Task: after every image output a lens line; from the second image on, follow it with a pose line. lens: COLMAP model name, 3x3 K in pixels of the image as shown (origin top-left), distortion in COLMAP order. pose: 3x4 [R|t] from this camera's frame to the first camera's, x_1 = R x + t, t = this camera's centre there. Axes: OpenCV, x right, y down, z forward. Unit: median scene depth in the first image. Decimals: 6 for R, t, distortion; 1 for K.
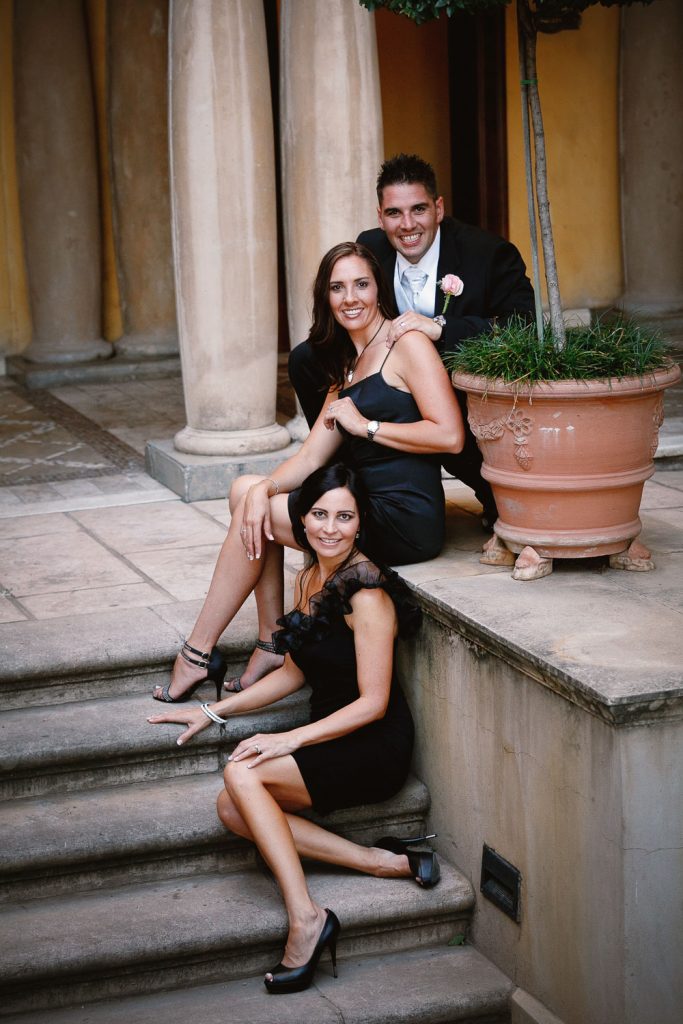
lens RADIAL K [[2523.2, 0, 341.5], [0, 2523.2, 512.0], [0, 0, 1]] dist [0.062443, -0.305331]
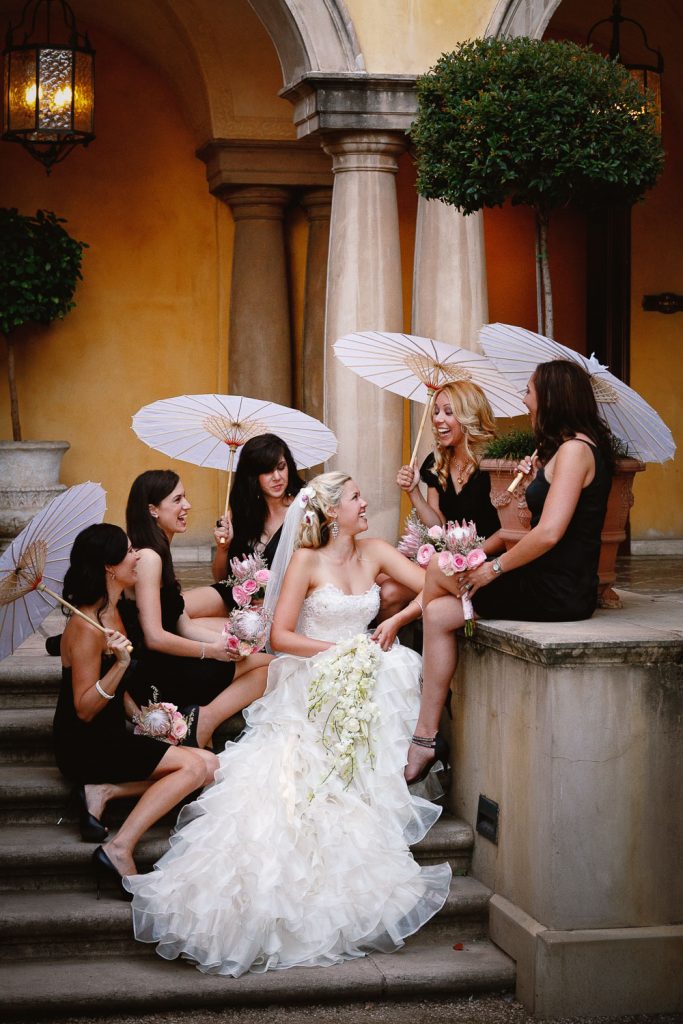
lens RADIAL K [[2523.2, 0, 341.5], [0, 2523.2, 512.0], [0, 0, 1]] dist [0.062443, -0.305331]
pose [[0.991087, 0.038243, -0.127610, 0.115146], [-0.059642, 0.983922, -0.168344, 0.164945], [0.119121, 0.174454, 0.977433, -0.278779]]
